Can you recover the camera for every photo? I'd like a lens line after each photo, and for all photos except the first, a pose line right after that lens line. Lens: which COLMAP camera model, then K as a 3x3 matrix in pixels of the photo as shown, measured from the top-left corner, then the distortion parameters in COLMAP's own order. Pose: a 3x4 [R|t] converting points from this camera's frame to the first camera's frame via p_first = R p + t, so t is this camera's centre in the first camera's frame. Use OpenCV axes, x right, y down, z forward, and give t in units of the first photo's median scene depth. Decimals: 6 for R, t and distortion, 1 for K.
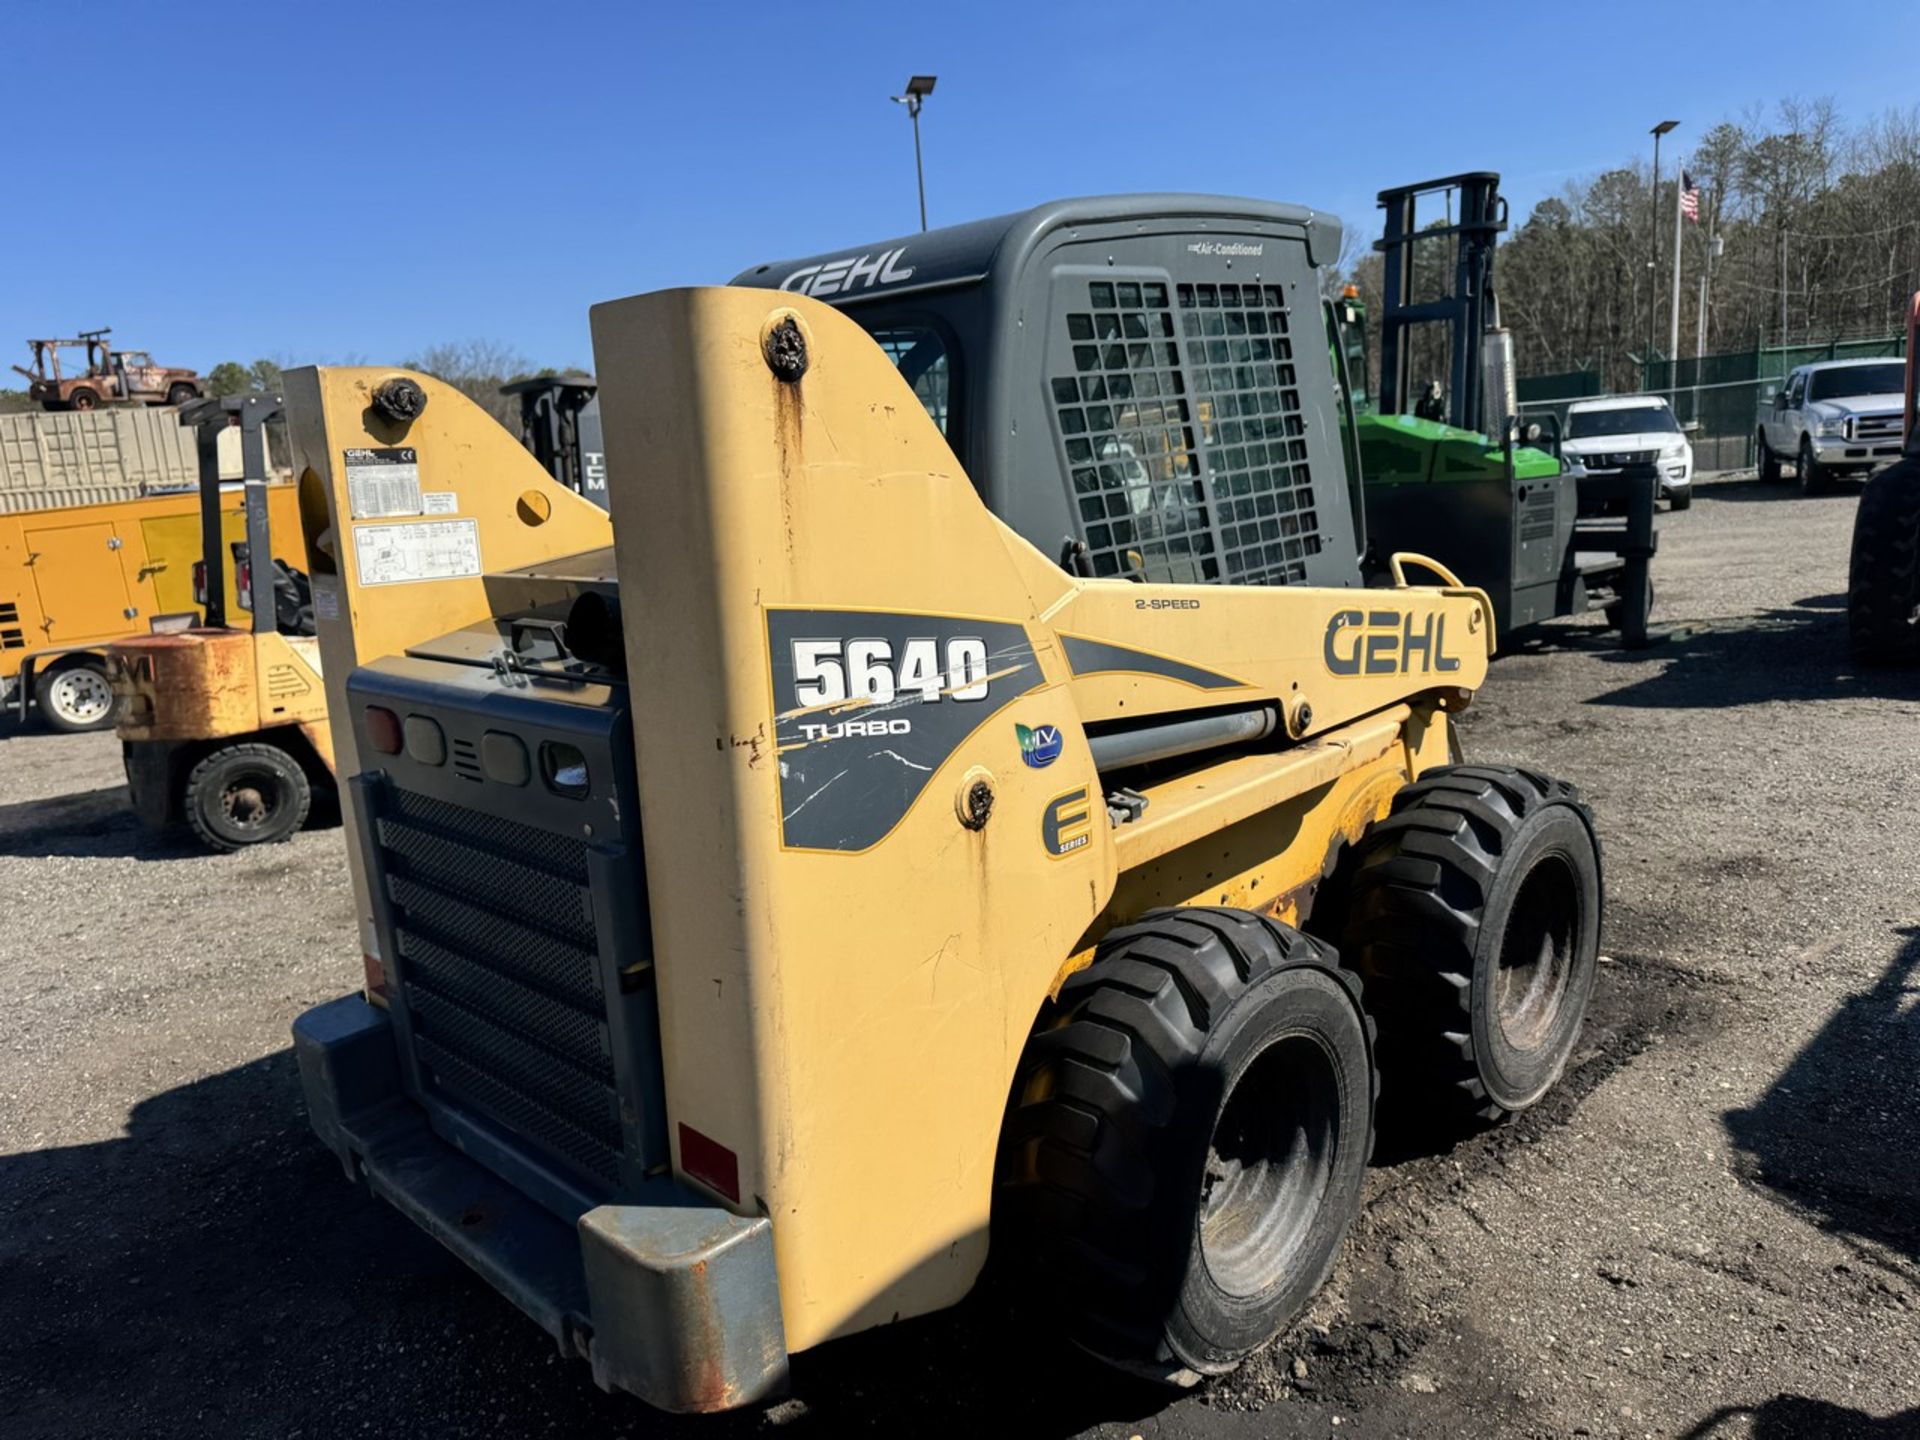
lens RADIAL K [[1427.8, 0, 932.1], [0, 1427.8, 739.8], [0, 0, 1]] dist [0.047817, -0.068102]
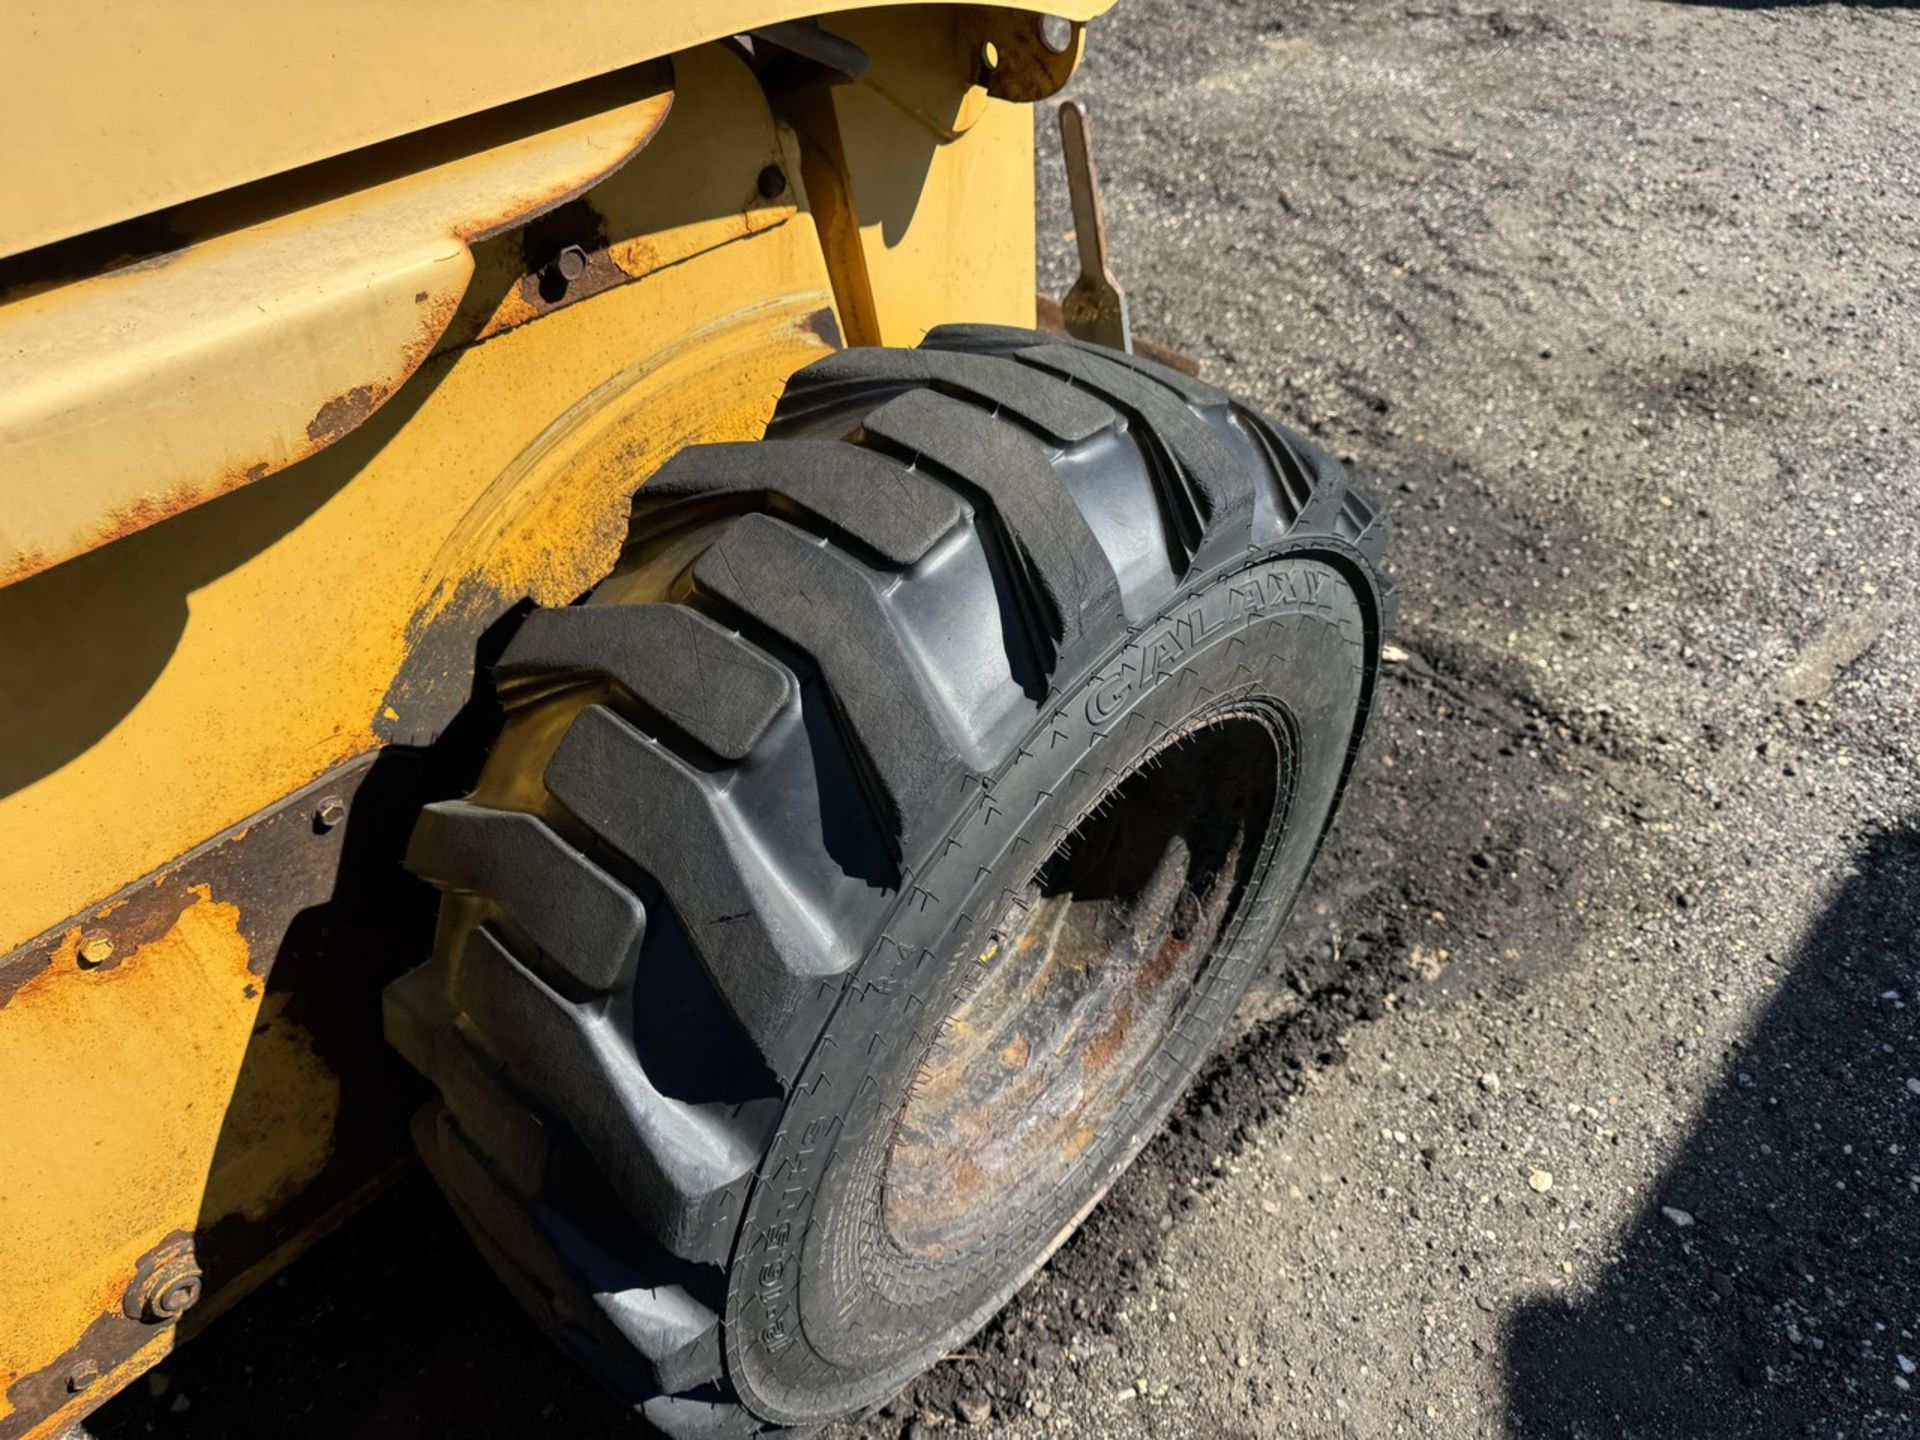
lens RADIAL K [[1368.4, 0, 960.3], [0, 1368.4, 670.2], [0, 0, 1]] dist [0.050821, -0.120452]
pose [[0.995217, 0.045166, 0.086625, 0.385284], [-0.081220, 0.875279, 0.476749, -0.060144], [-0.054288, -0.481505, 0.874761, 0.817847]]
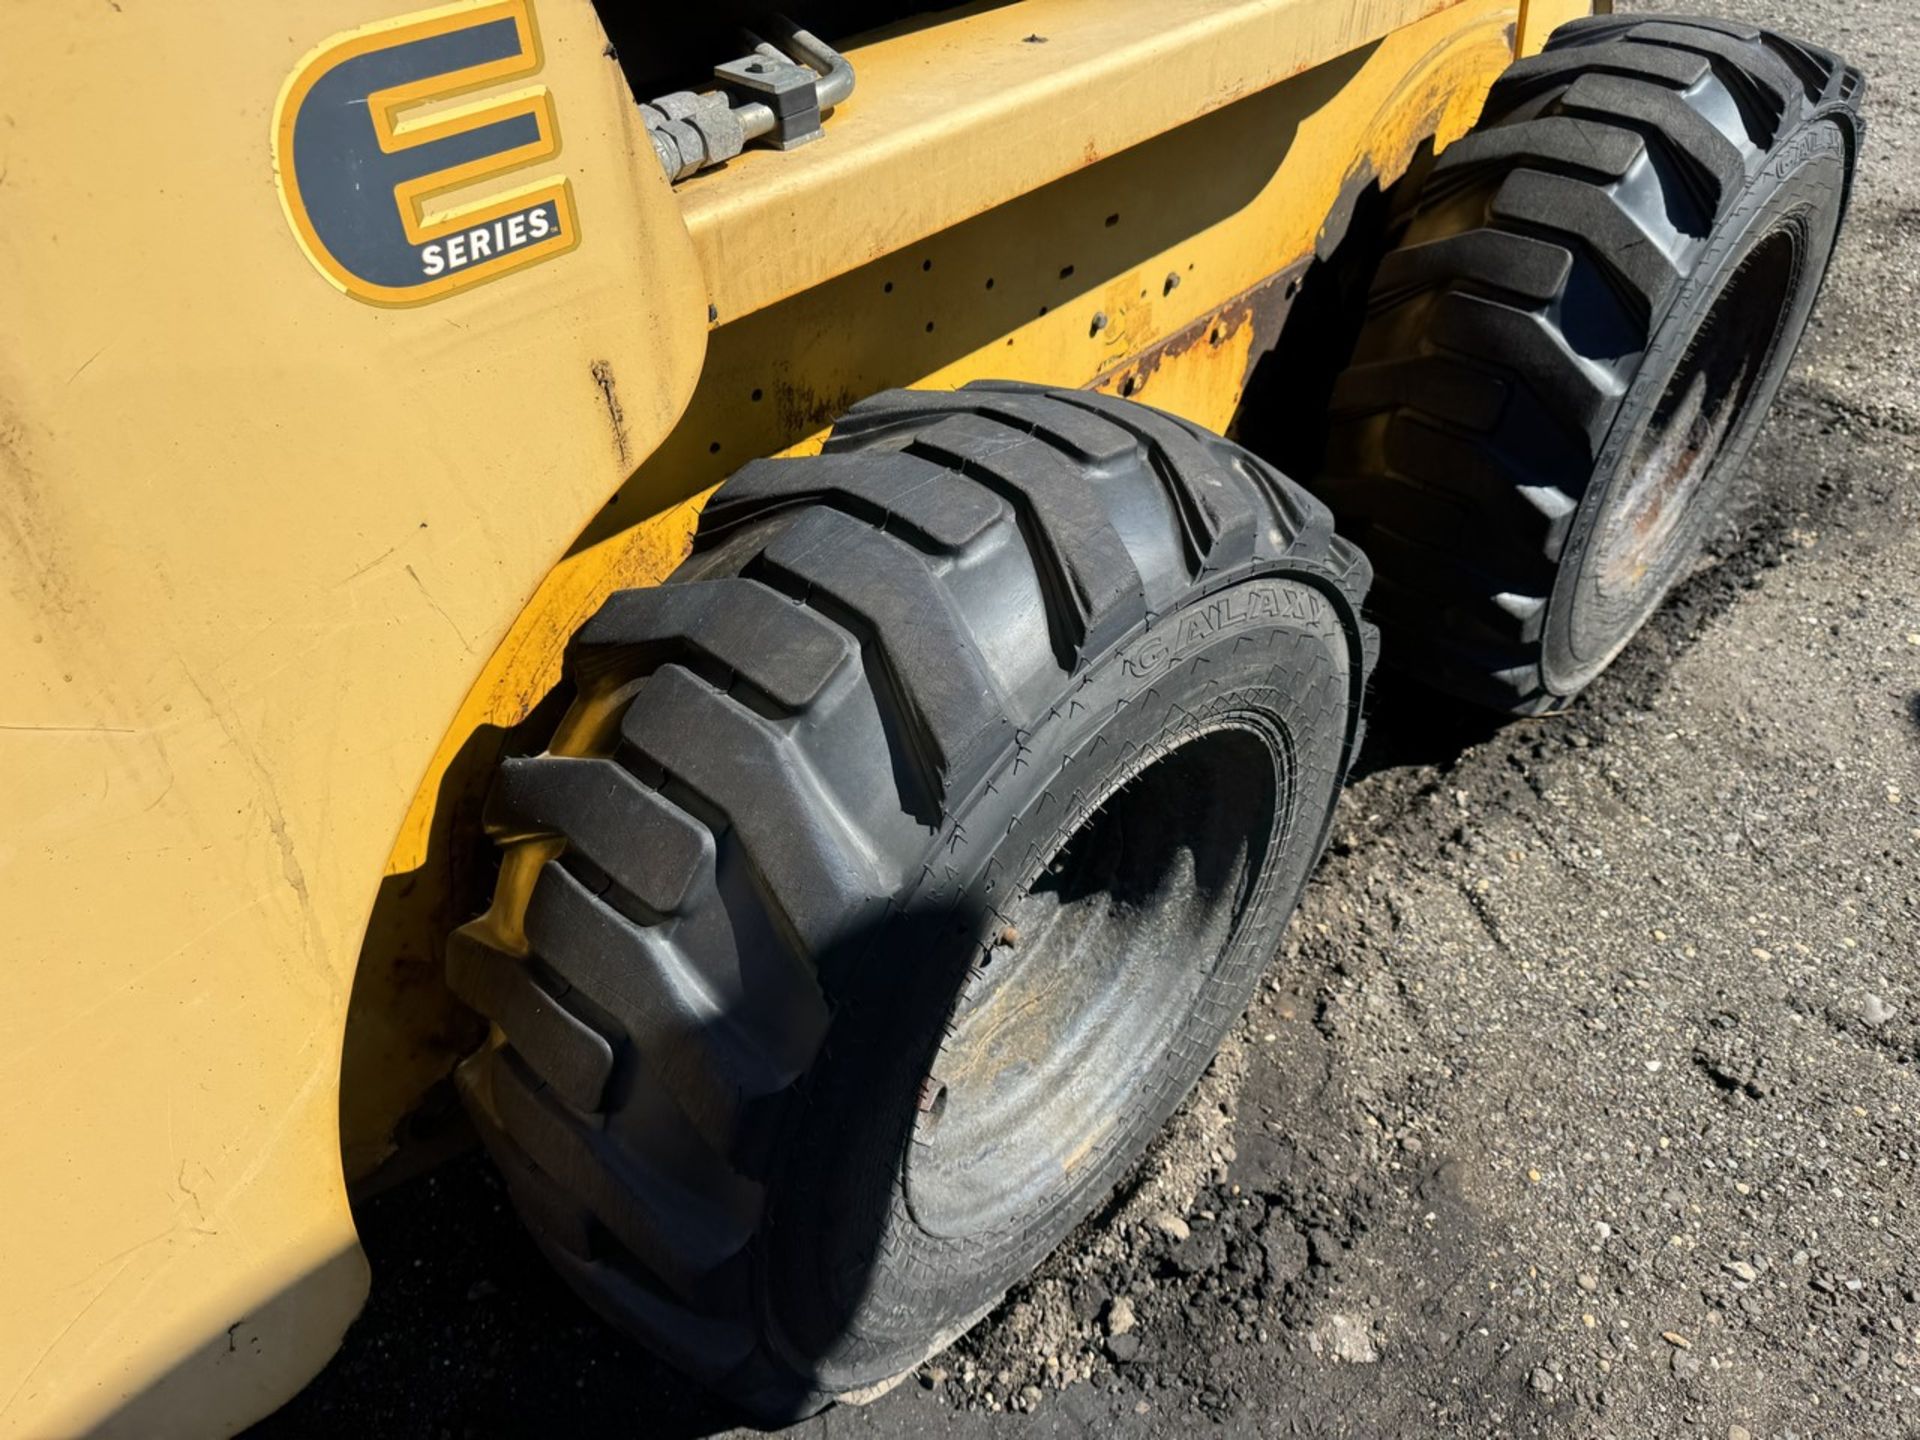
lens RADIAL K [[1368.7, 0, 957.4], [0, 1368.7, 718.7], [0, 0, 1]] dist [0.047441, -0.055324]
pose [[0.998197, 0.021952, 0.055860, 0.134557], [-0.045721, 0.881067, 0.470776, 0.018651], [-0.038882, -0.472482, 0.880482, 0.545198]]
